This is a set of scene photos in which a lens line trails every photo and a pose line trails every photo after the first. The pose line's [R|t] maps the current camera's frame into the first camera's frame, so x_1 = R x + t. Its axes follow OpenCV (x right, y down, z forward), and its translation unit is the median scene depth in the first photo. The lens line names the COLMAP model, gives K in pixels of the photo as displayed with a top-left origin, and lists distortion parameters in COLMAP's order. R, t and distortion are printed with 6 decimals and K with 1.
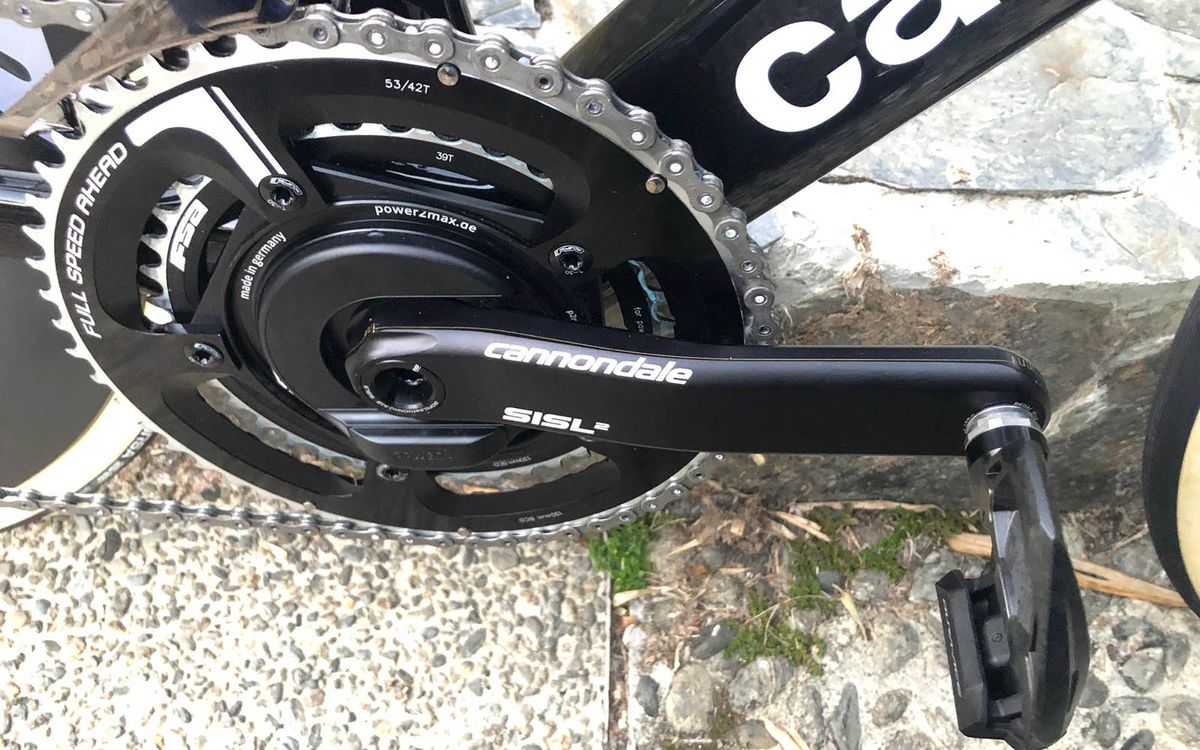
lens RADIAL K [[1022.5, 0, 600.0], [0, 1022.5, 375.0], [0, 0, 1]] dist [0.101775, -0.146223]
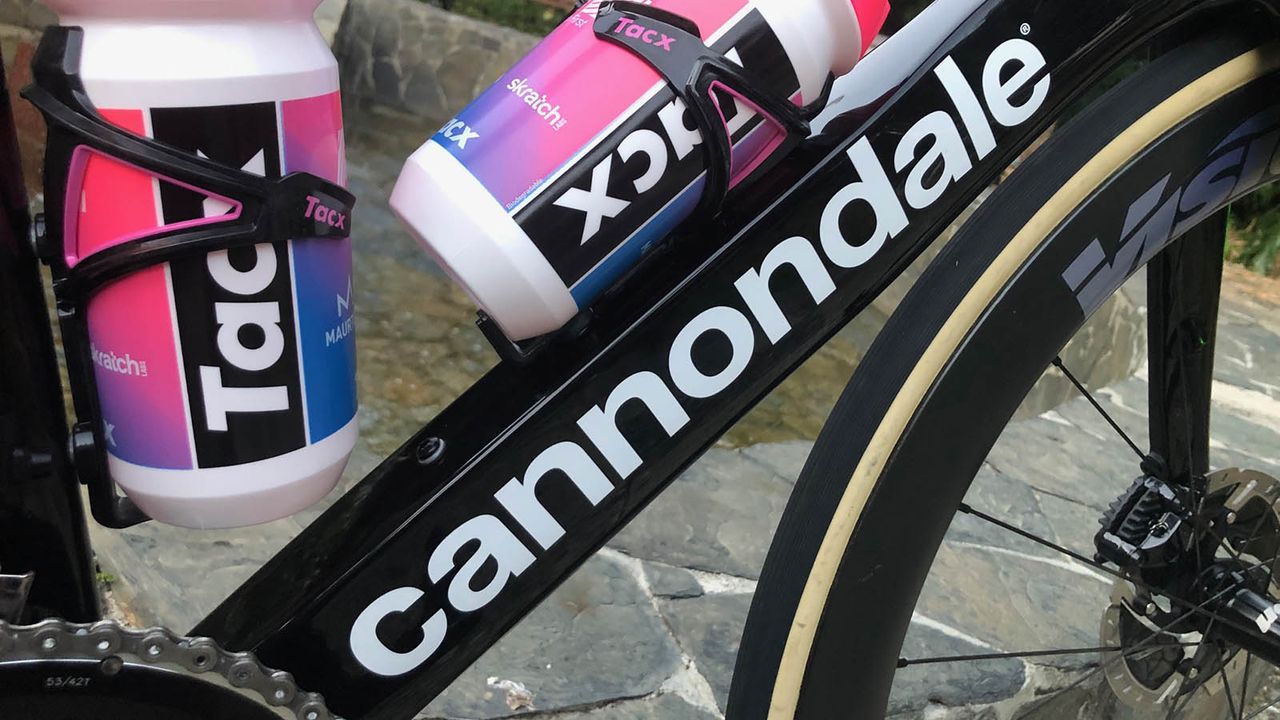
lens RADIAL K [[1045.7, 0, 640.0], [0, 1045.7, 360.0], [0, 0, 1]] dist [-0.014992, -0.009808]
pose [[0.884262, -0.016443, 0.466701, -0.058768], [0.253059, 0.856799, -0.449285, 0.031563], [-0.392481, 0.515388, 0.761796, -0.105702]]
